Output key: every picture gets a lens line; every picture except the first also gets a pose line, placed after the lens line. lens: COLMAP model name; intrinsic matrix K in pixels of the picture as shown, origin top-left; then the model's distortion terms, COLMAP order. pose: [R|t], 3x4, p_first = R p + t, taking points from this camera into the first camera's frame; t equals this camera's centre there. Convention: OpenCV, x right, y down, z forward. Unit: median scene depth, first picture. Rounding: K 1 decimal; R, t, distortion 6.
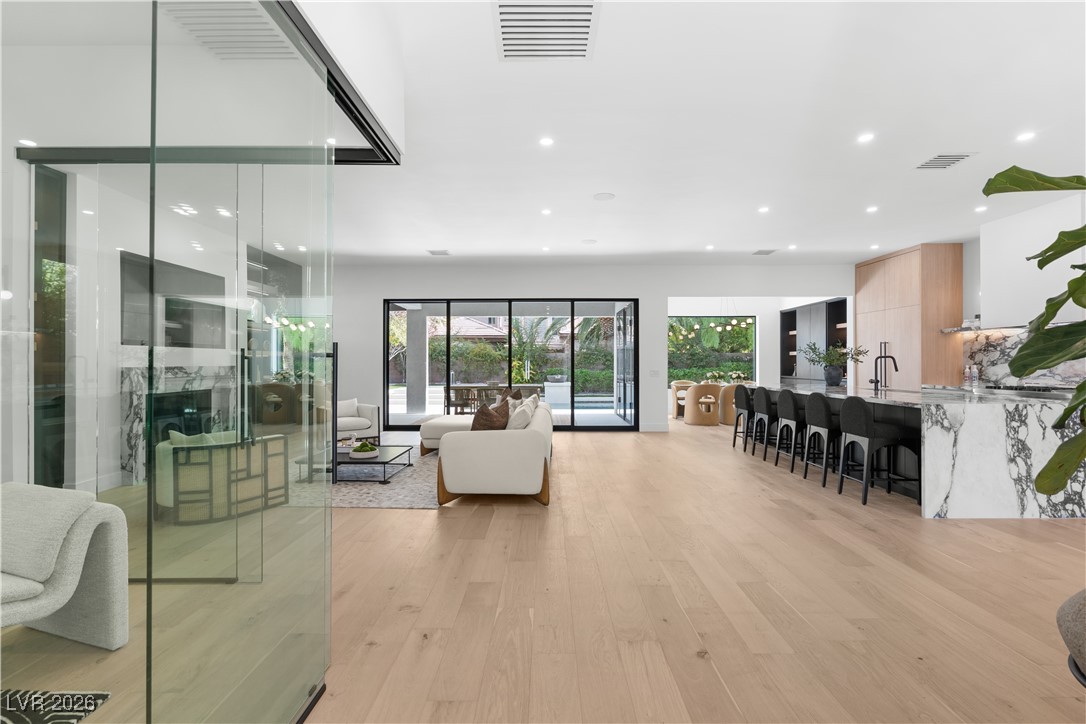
lens RADIAL K [[500.3, 0, 542.8], [0, 500.3, 361.9], [0, 0, 1]] dist [0.000411, 0.000001]
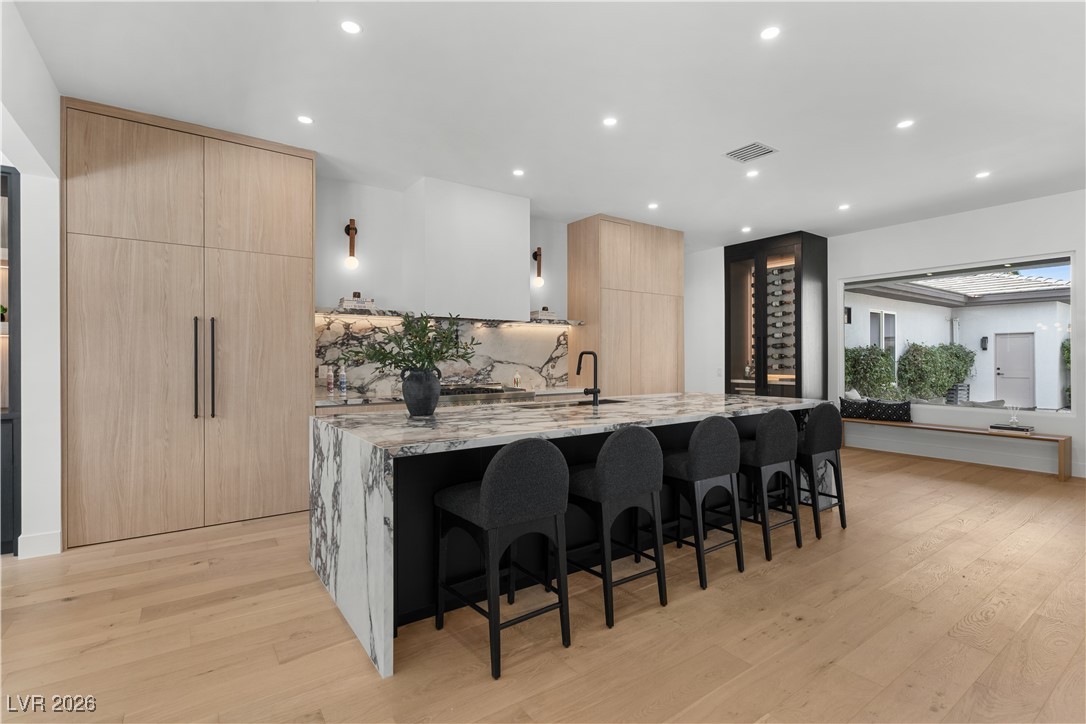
lens RADIAL K [[500.3, 0, 543.4], [0, 500.3, 358.1], [0, 0, 1]] dist [0.000411, 0.000001]
pose [[-0.581362, 0.004609, 0.813632, 0.156417], [0.002977, 0.999989, -0.003538, -0.000515], [-0.813639, 0.000365, -0.581370, 1.176859]]
